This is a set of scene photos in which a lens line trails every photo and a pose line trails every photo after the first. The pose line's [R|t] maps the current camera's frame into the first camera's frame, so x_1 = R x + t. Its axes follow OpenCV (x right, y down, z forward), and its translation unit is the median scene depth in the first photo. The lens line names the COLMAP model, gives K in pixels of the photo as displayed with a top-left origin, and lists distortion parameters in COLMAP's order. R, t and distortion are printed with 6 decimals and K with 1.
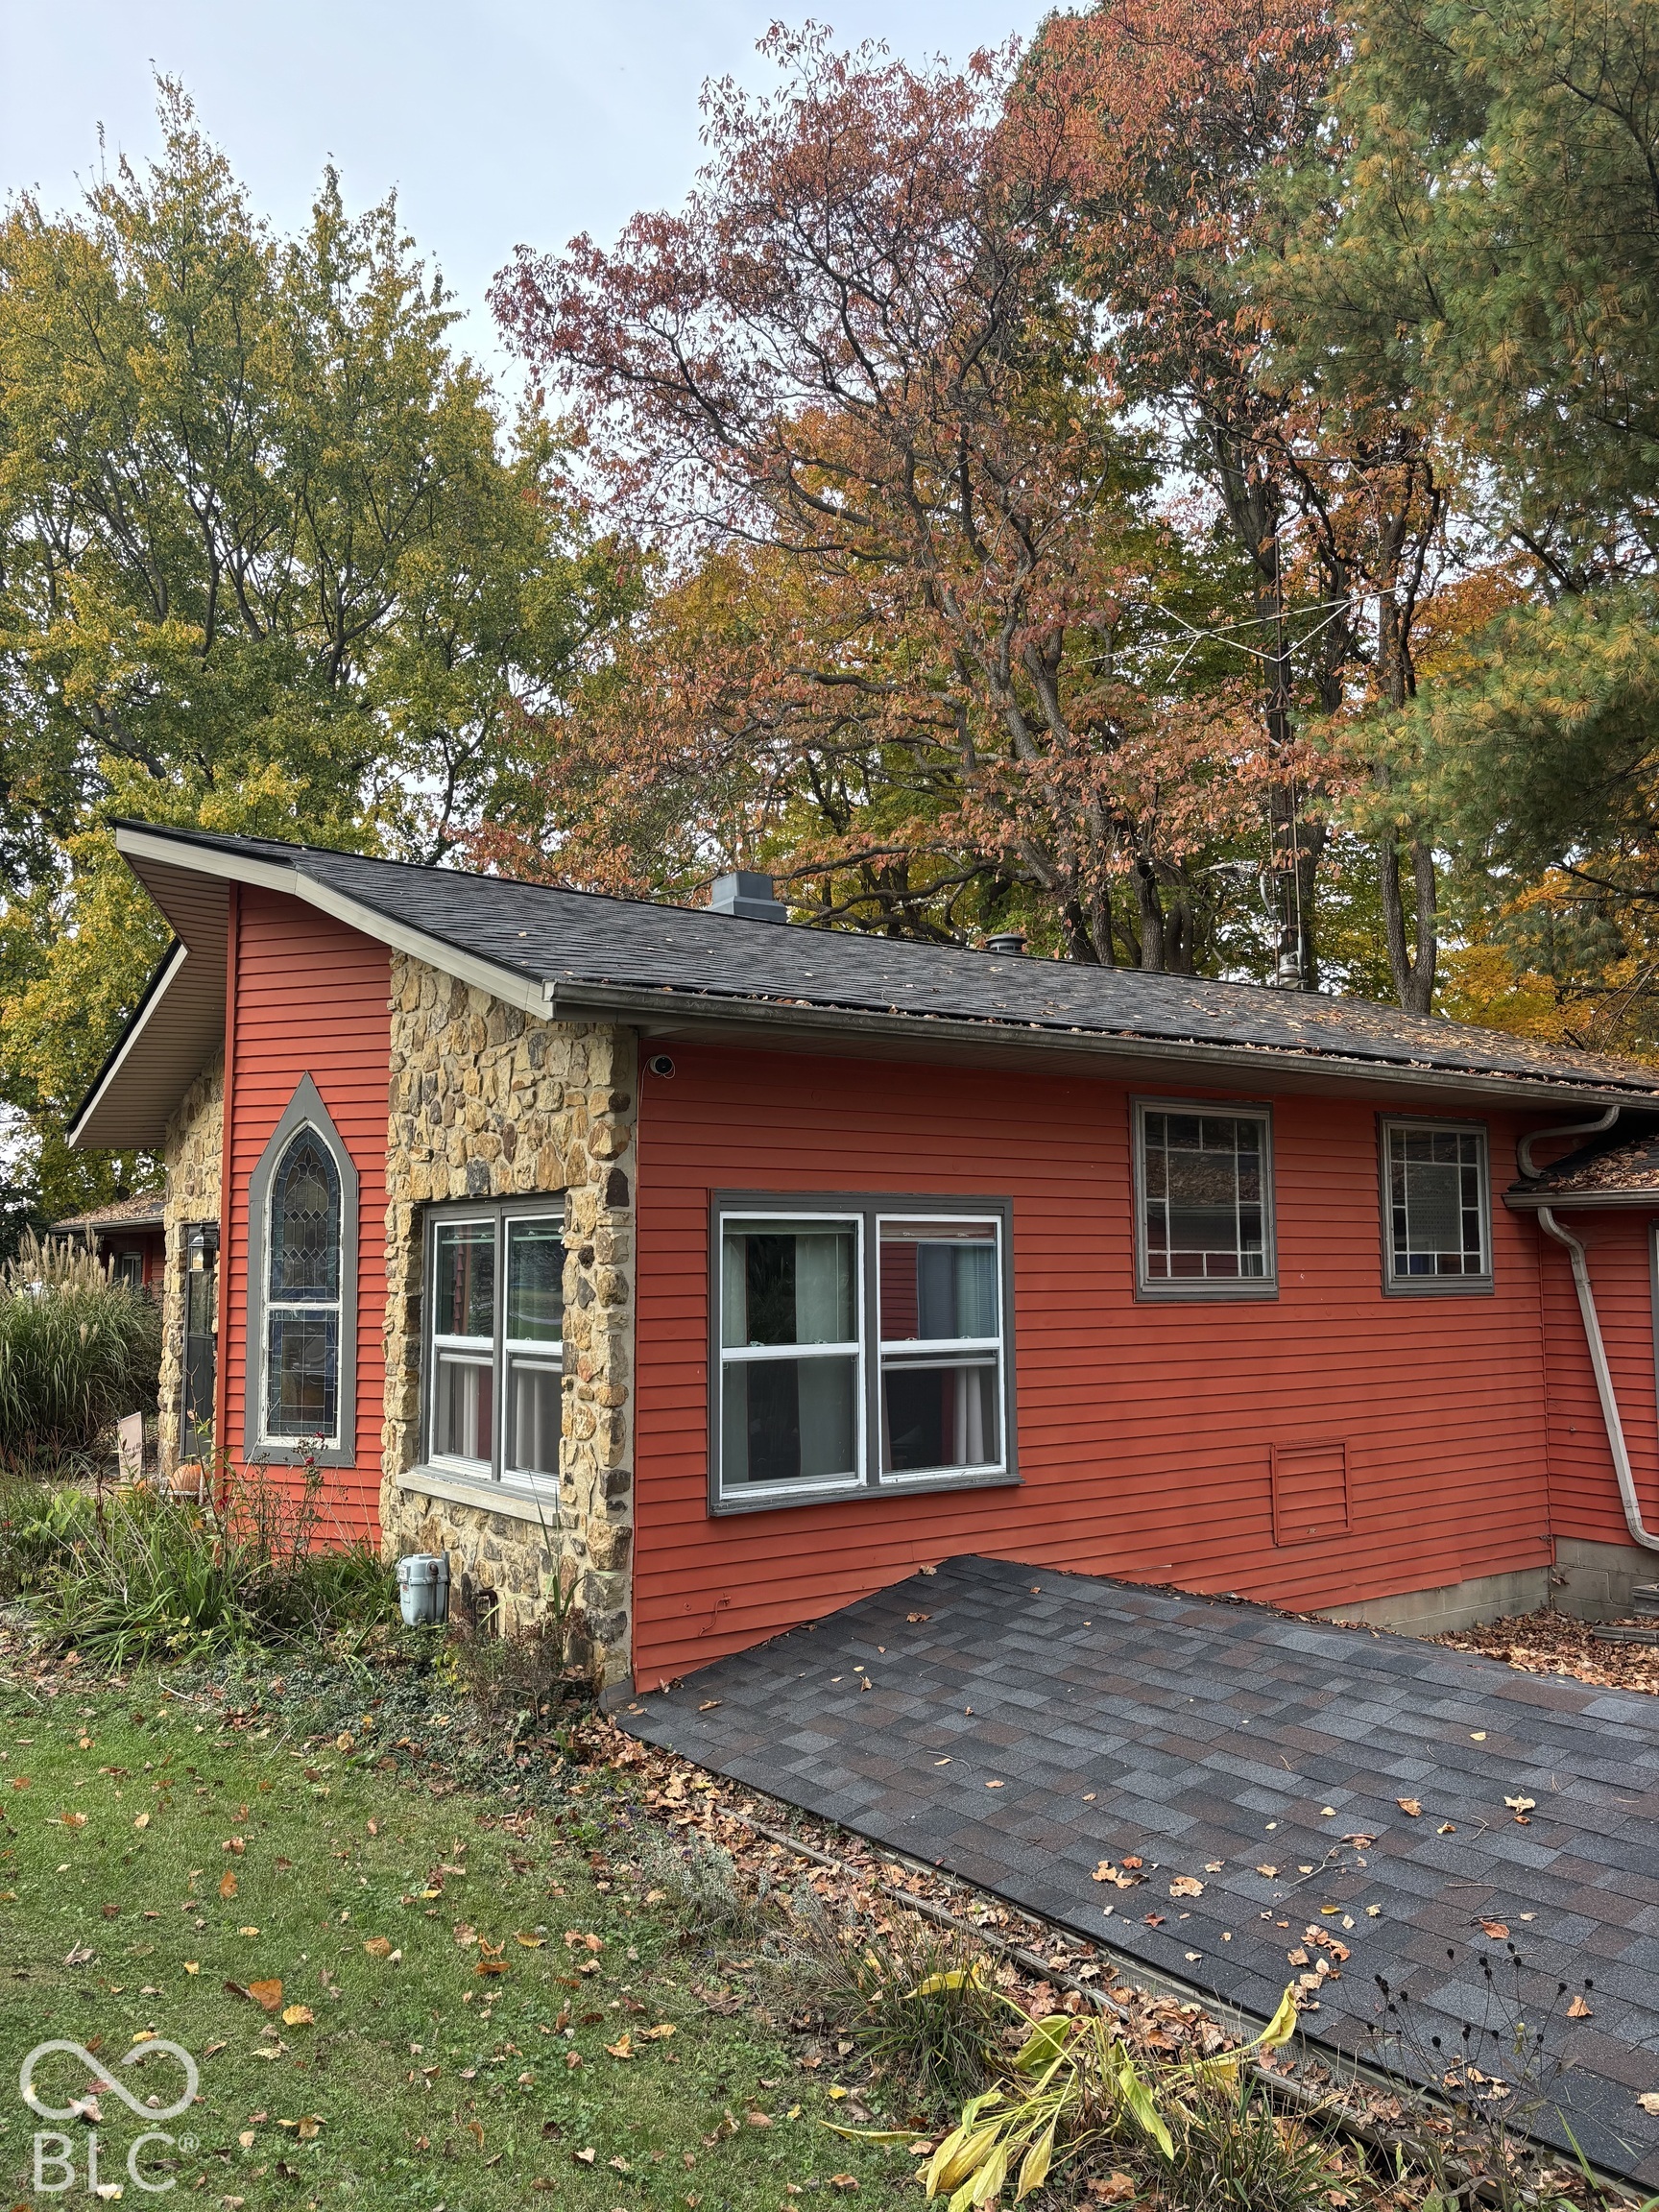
lens RADIAL K [[1656.2, 0, 832.0], [0, 1656.2, 1059.4], [0, 0, 1]] dist [0.123035, -0.145587]
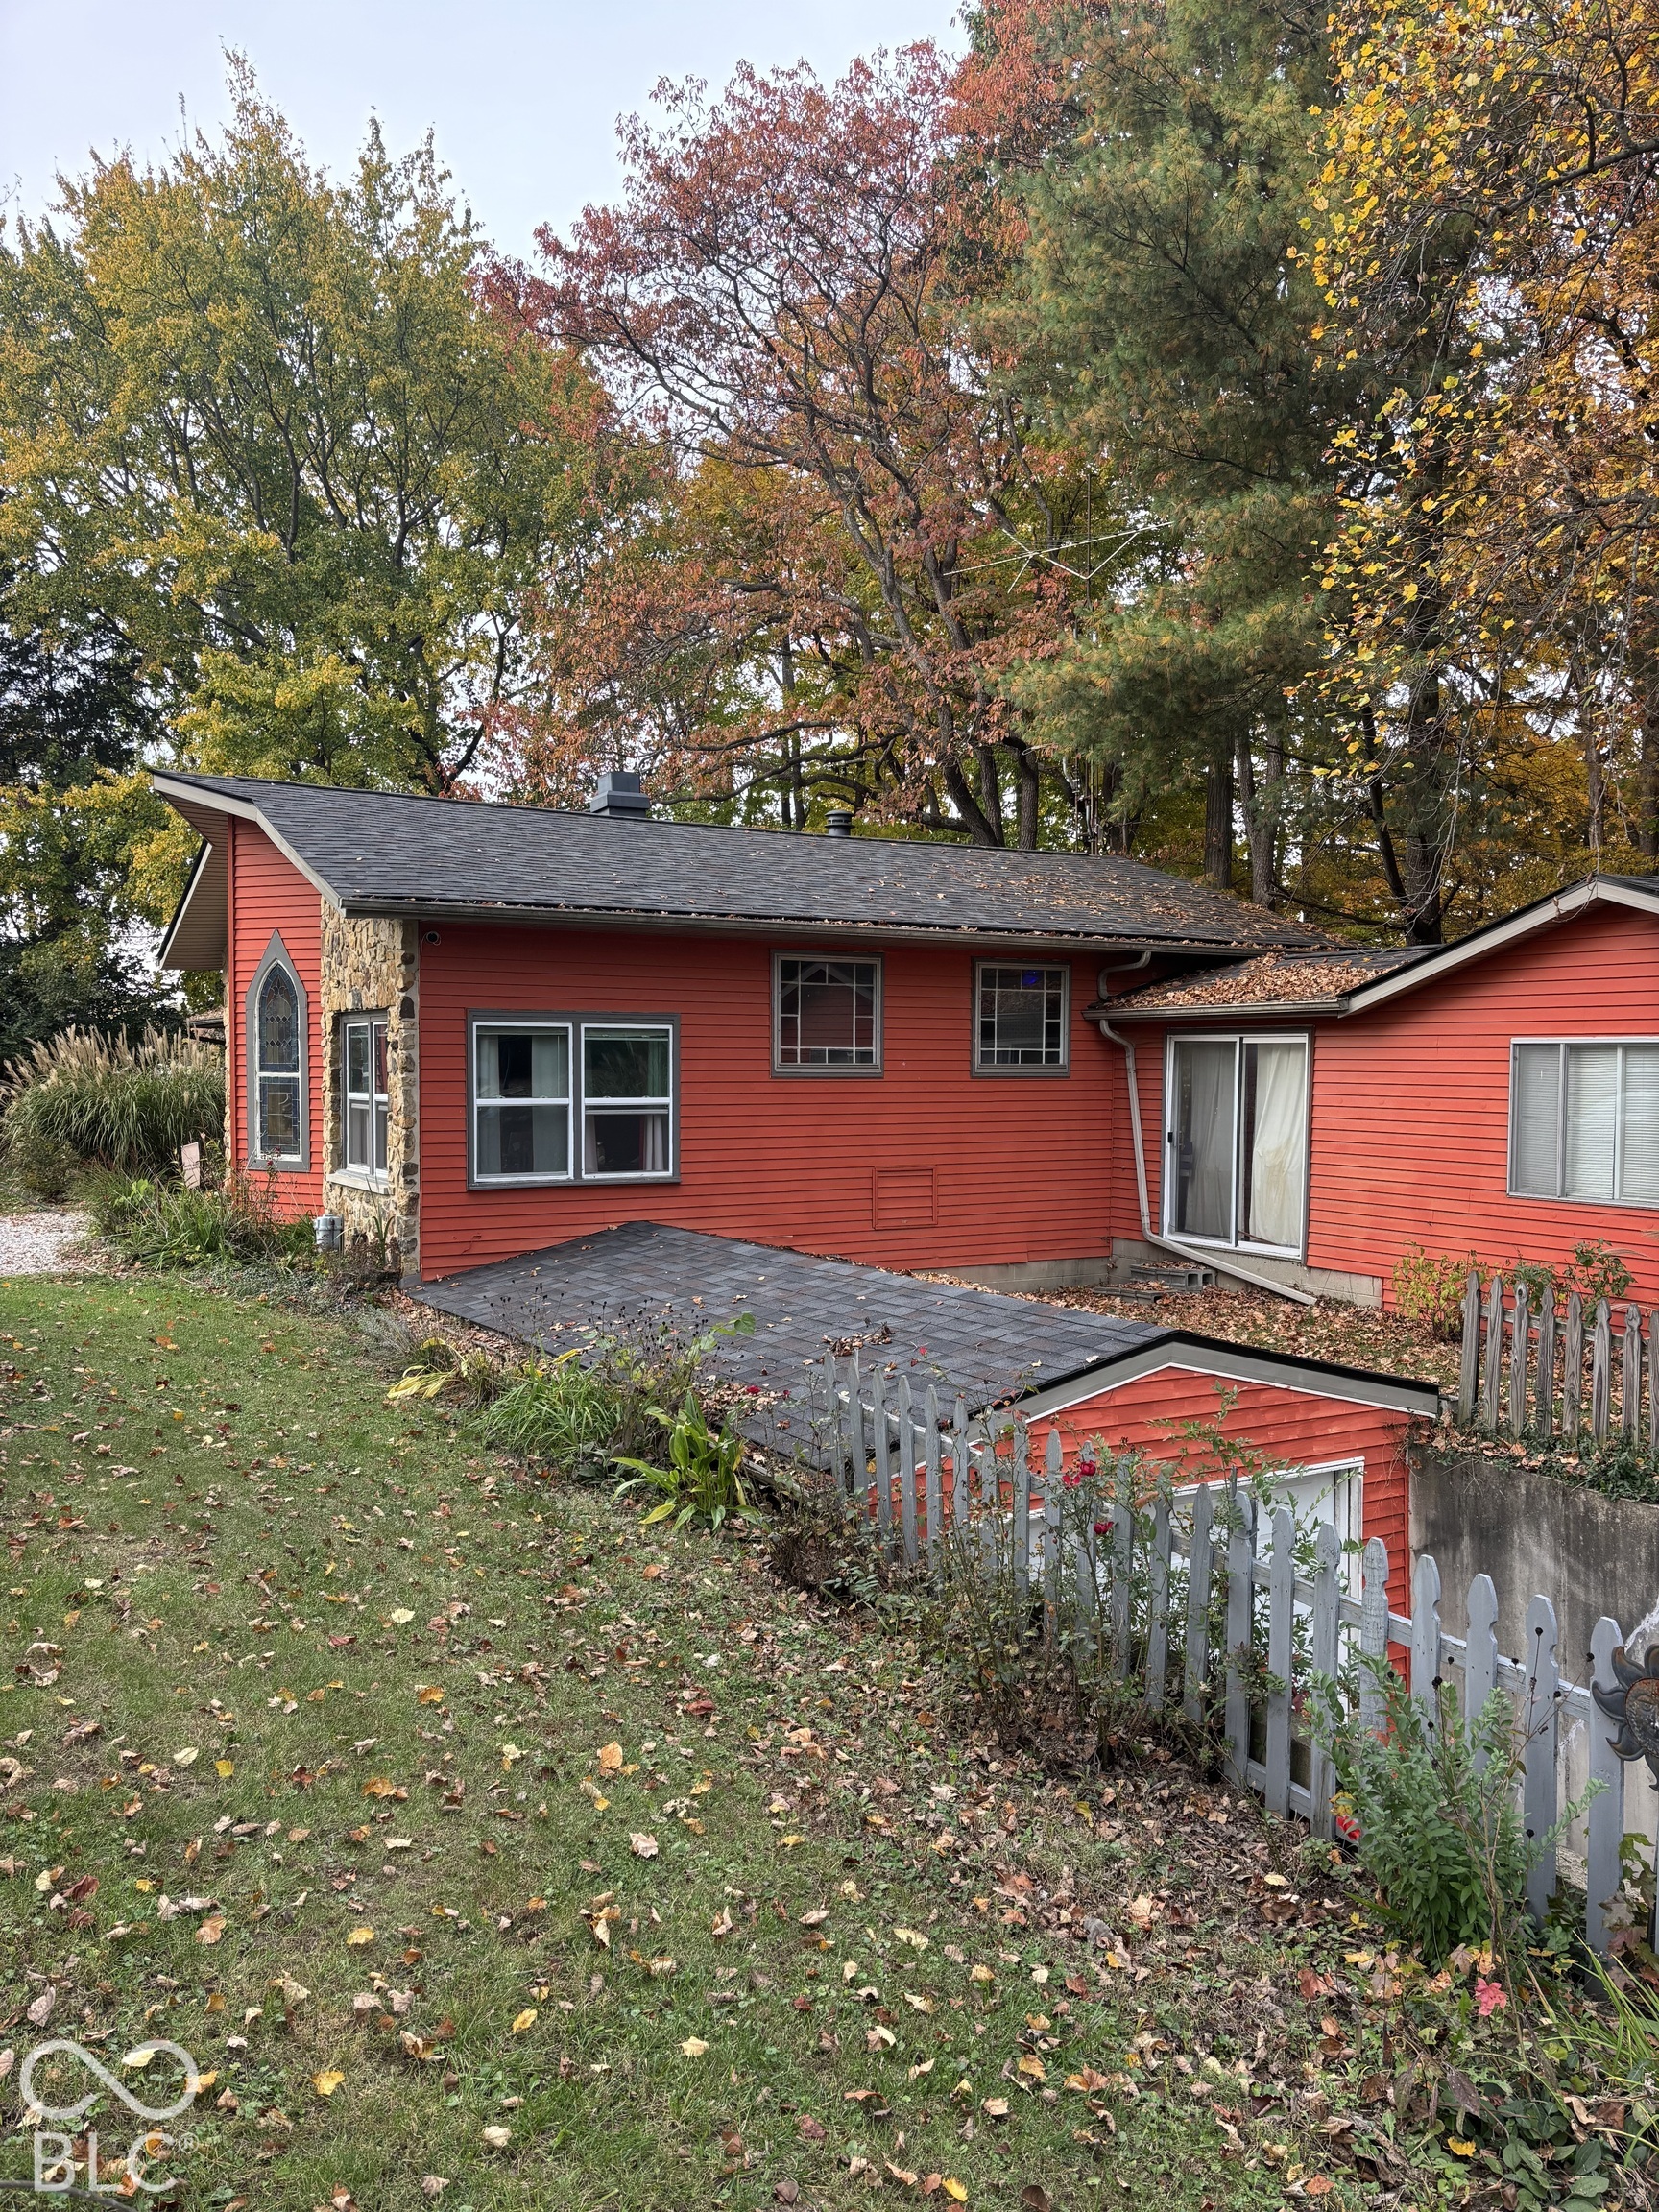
lens RADIAL K [[1656.2, 0, 832.0], [0, 1656.2, 1059.4], [0, 0, 1]] dist [0.123035, -0.145587]
pose [[0.995297, 0.010781, -0.096267, 0.392630], [0.000819, 0.992816, 0.119649, -0.063765], [0.096865, -0.119165, 0.988138, -0.573234]]
